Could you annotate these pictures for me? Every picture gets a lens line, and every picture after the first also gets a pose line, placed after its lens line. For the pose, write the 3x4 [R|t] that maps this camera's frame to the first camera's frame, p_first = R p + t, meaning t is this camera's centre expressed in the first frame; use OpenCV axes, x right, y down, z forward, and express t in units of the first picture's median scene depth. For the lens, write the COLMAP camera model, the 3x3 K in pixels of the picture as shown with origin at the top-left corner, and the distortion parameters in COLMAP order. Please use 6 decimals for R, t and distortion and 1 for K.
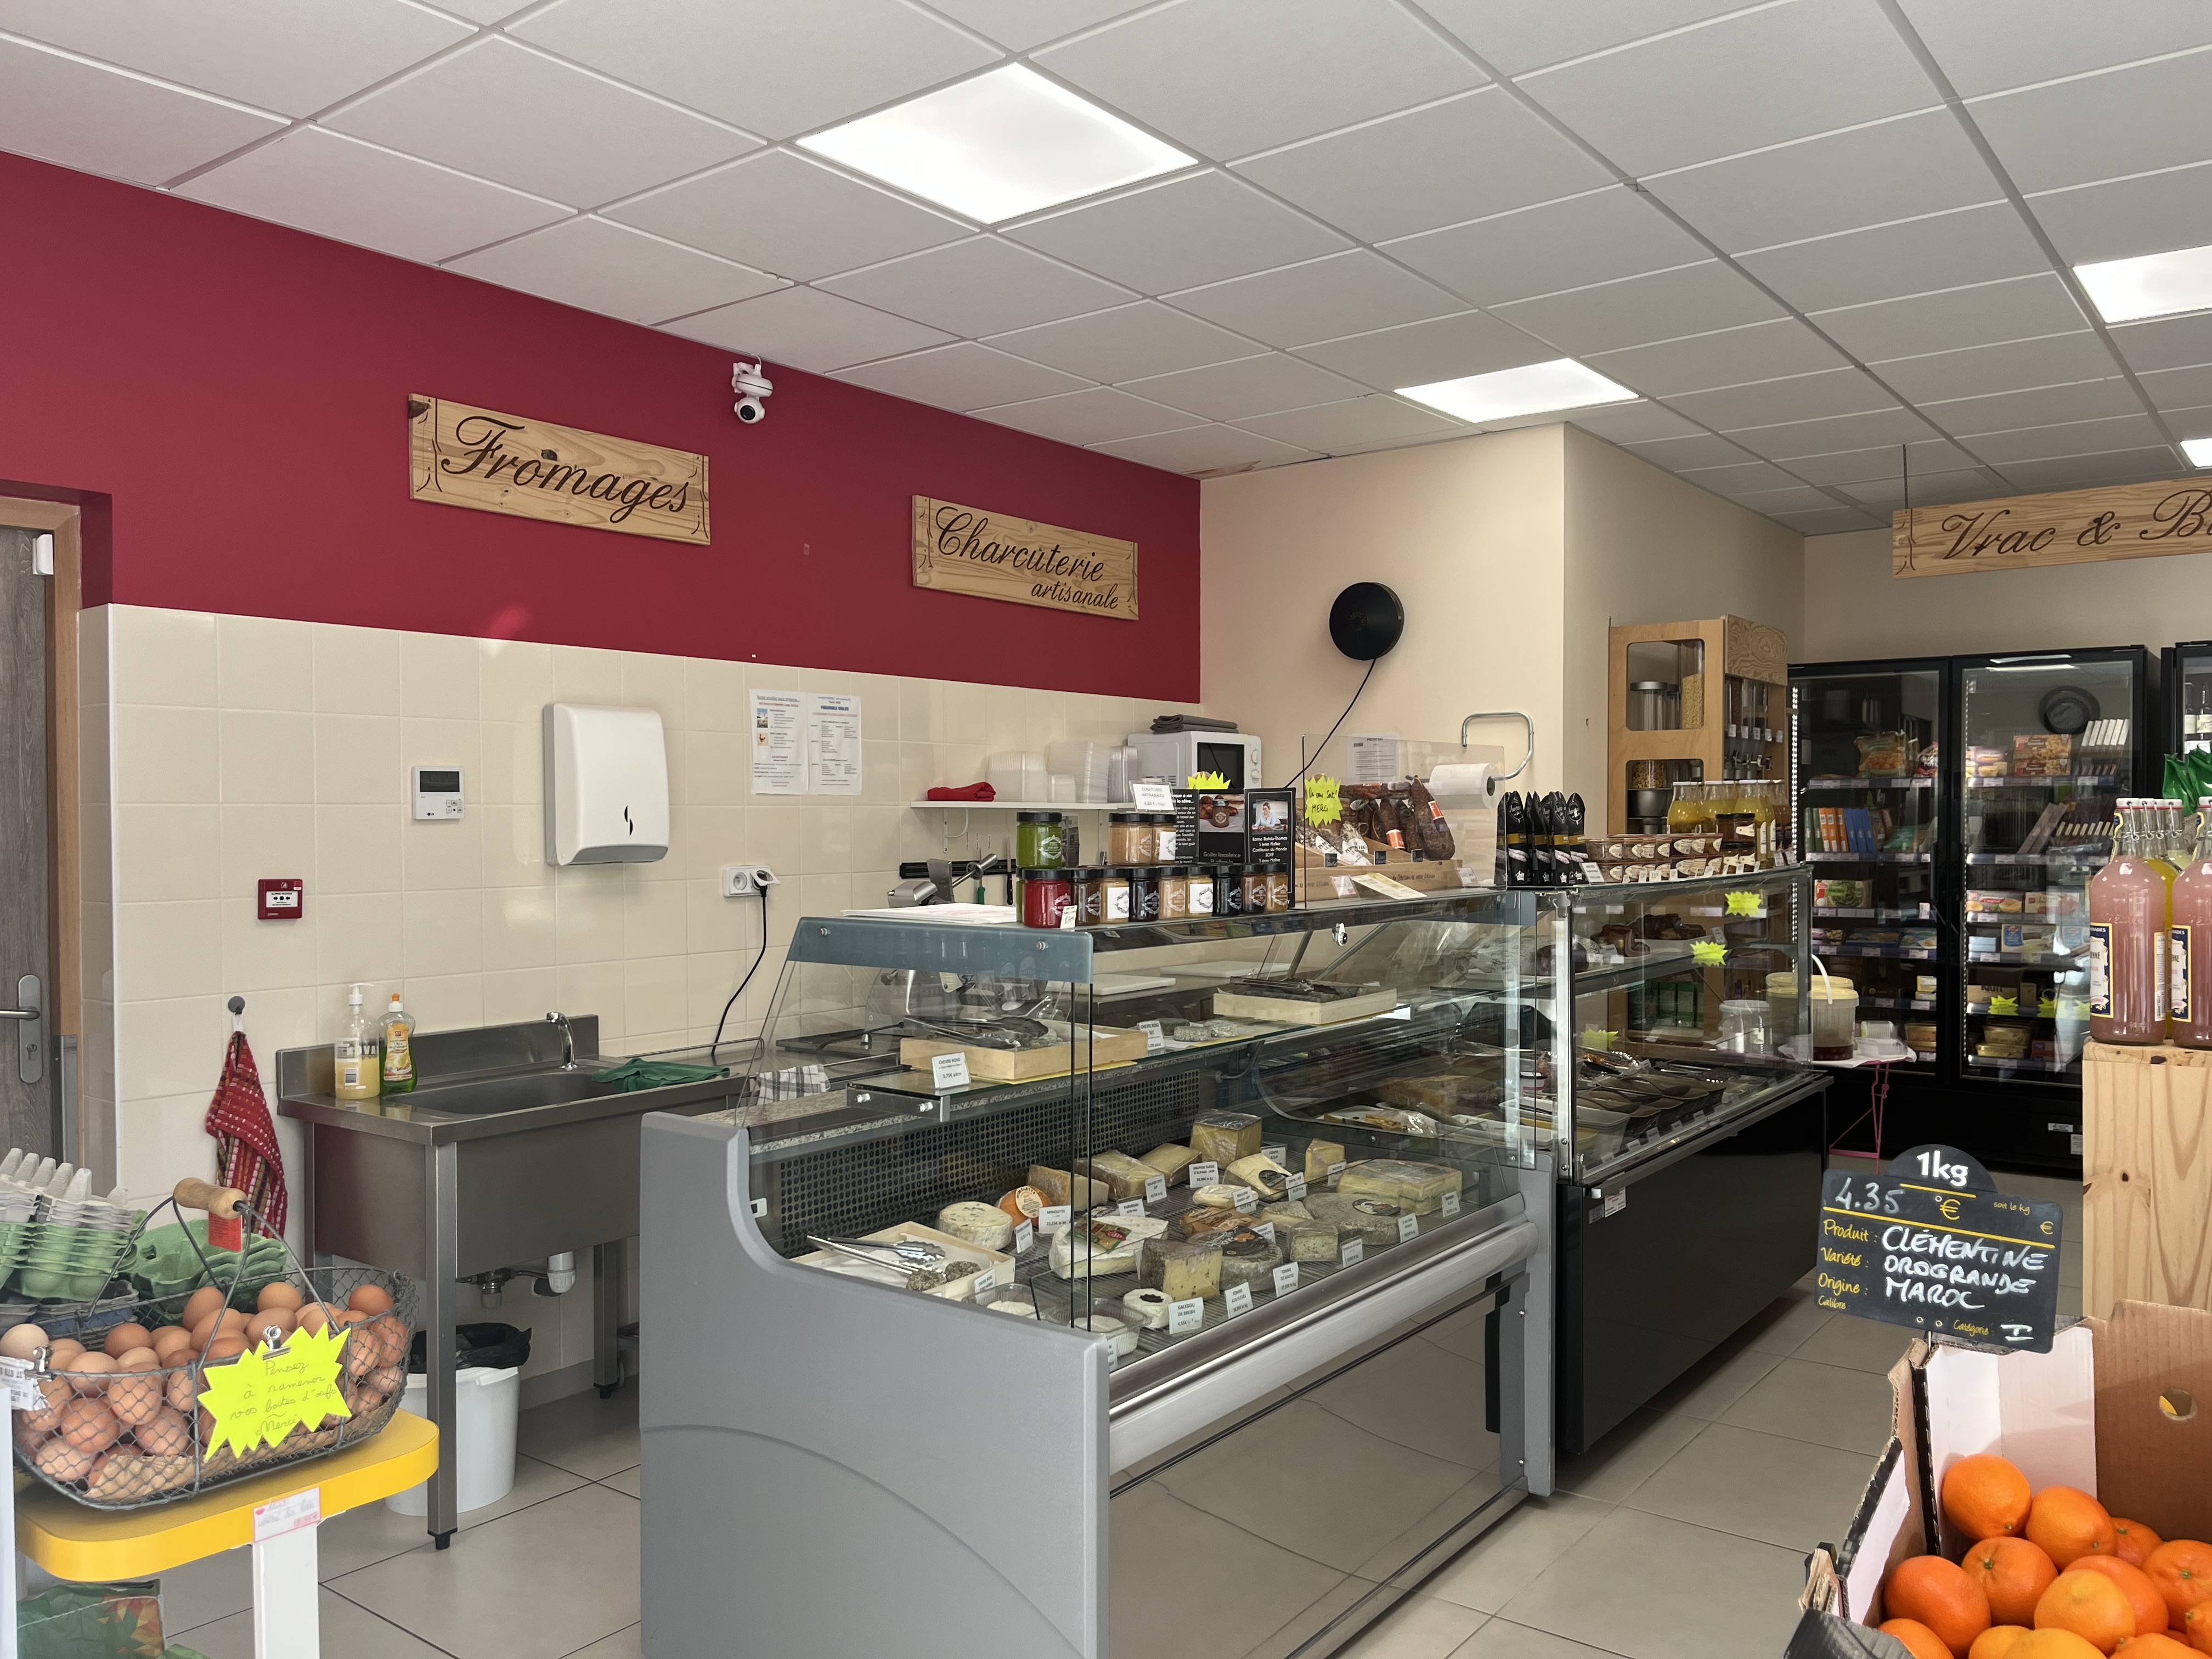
lens RADIAL K [[1683.2, 0, 1103.3], [0, 1683.2, 817.9], [0, 0, 1]] dist [0.023414, -0.015066]
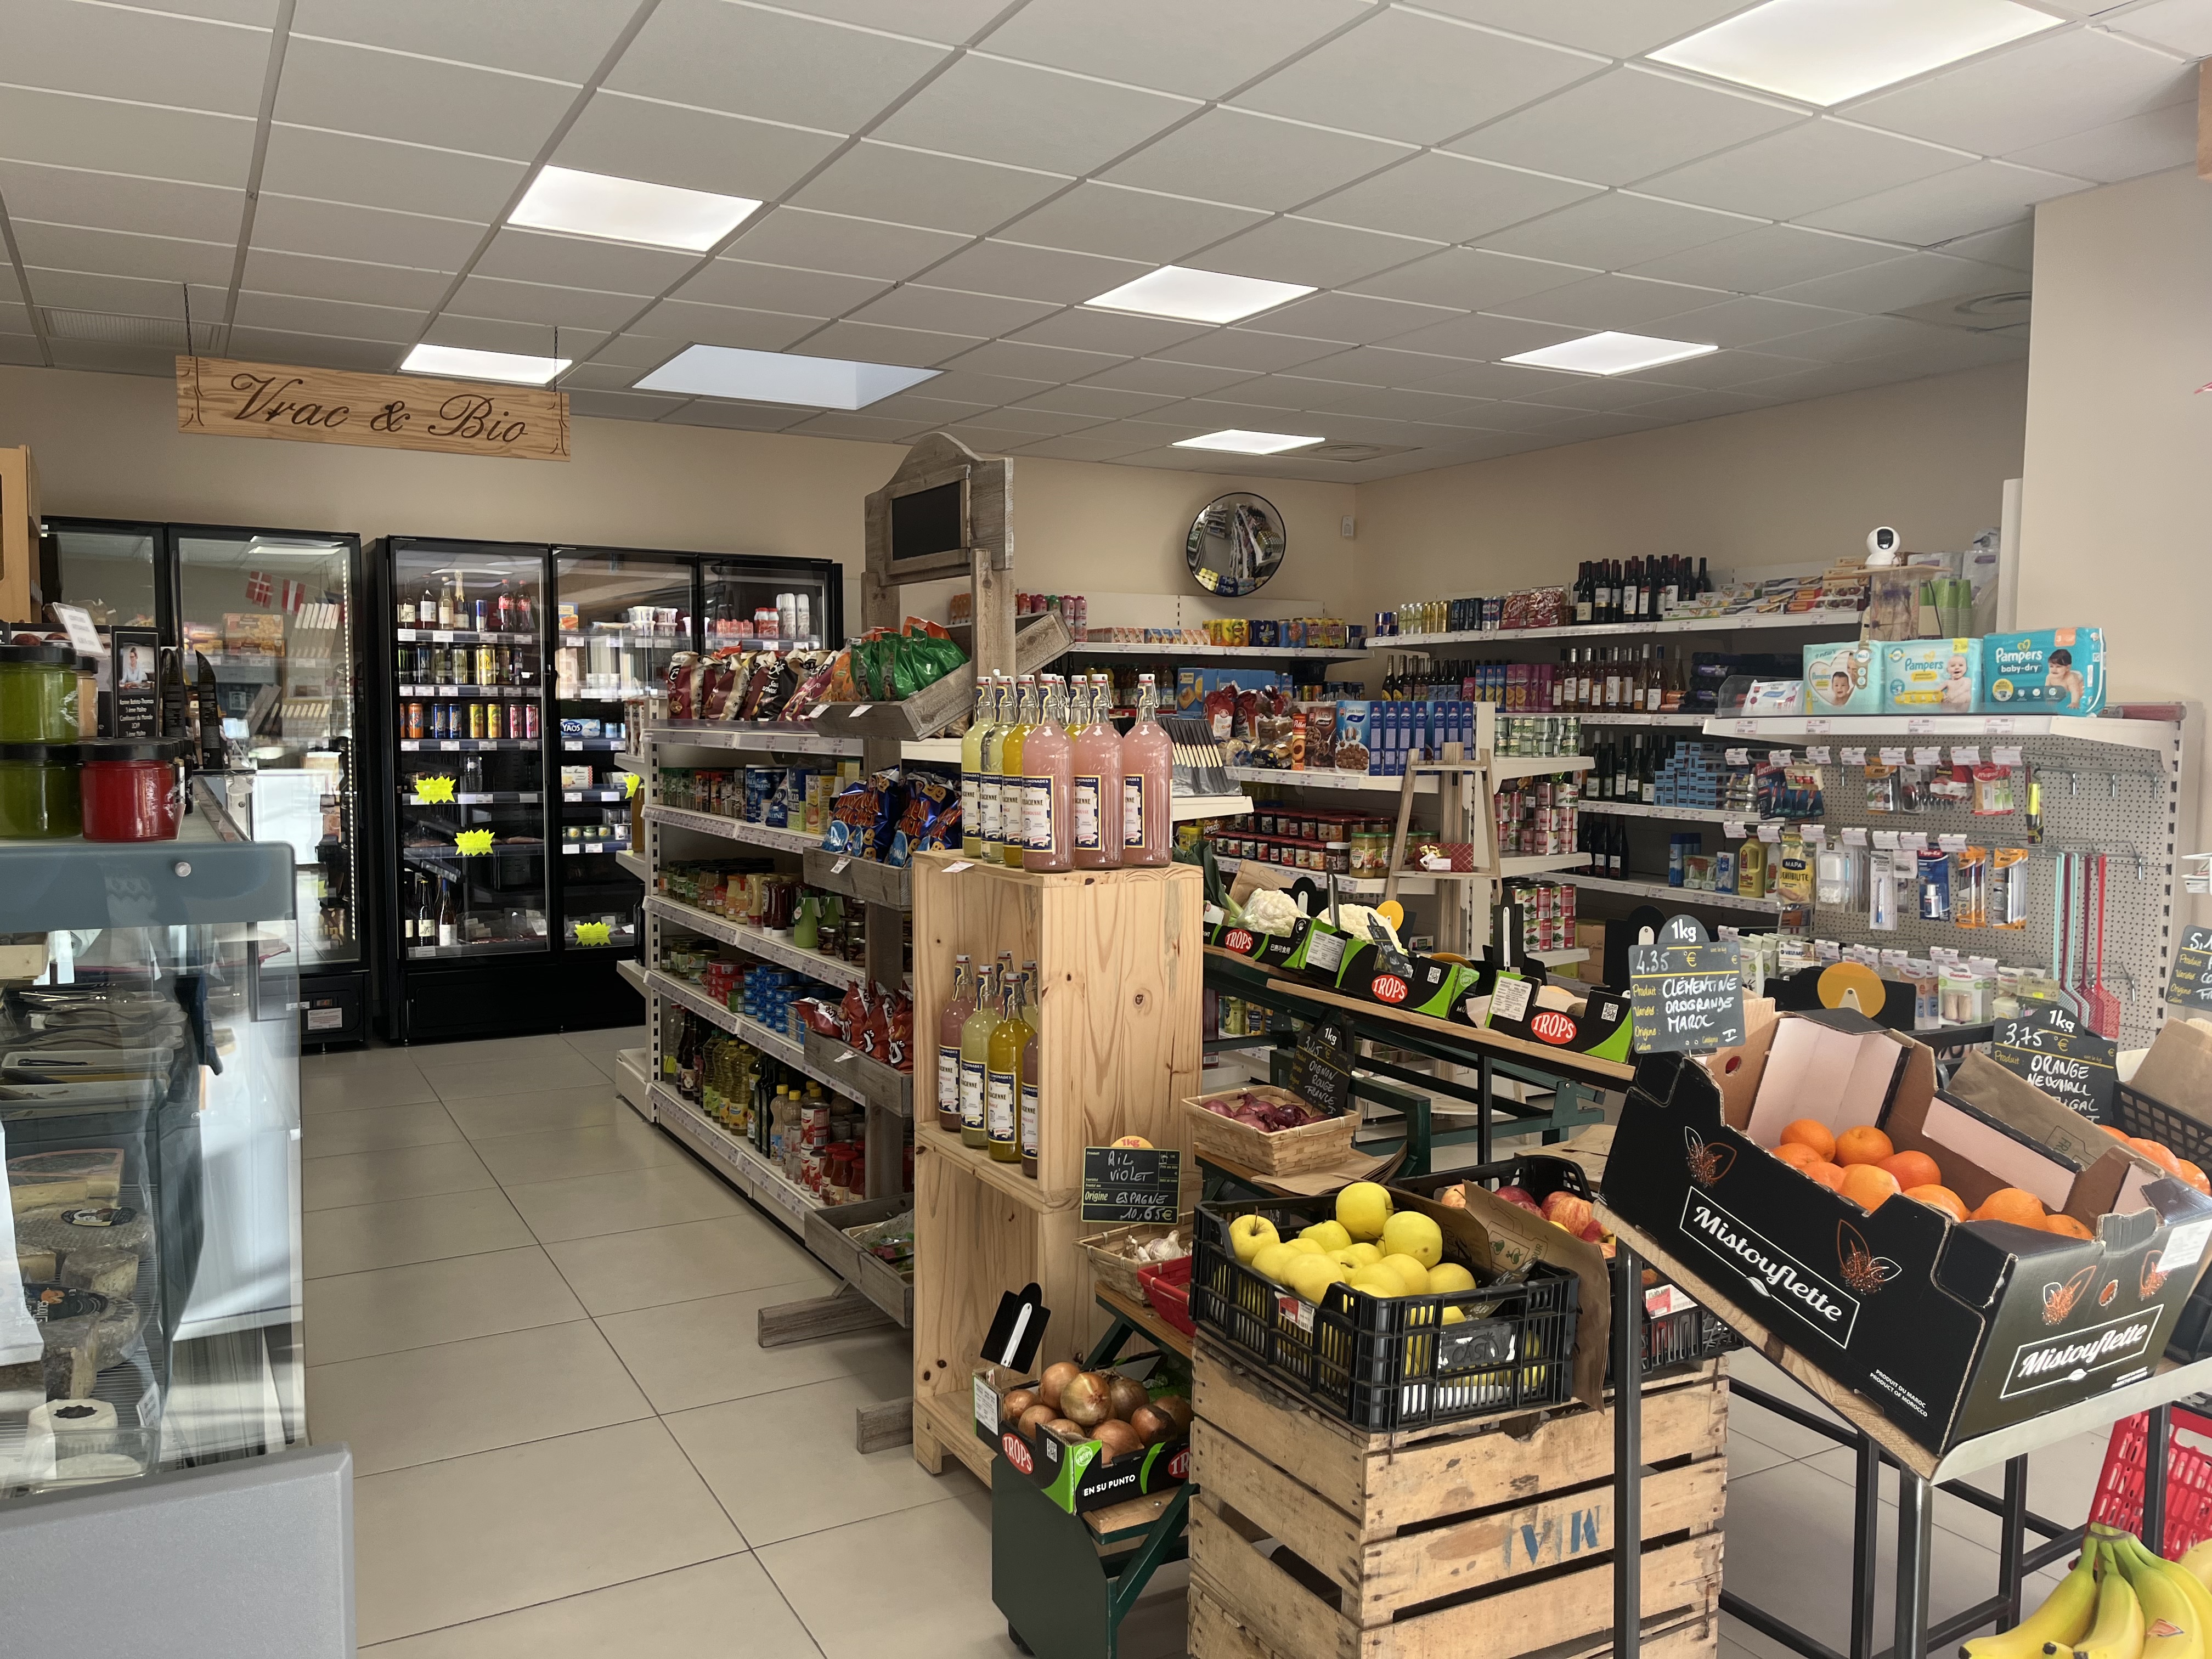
lens RADIAL K [[1683.2, 0, 1103.6], [0, 1683.2, 846.8], [0, 0, 1]] dist [0.023414, -0.015066]
pose [[0.391860, -0.065769, 0.917671, -0.261159], [-0.009826, 0.997086, 0.075656, 0.010483], [-0.919972, -0.038663, 0.390071, 0.247814]]
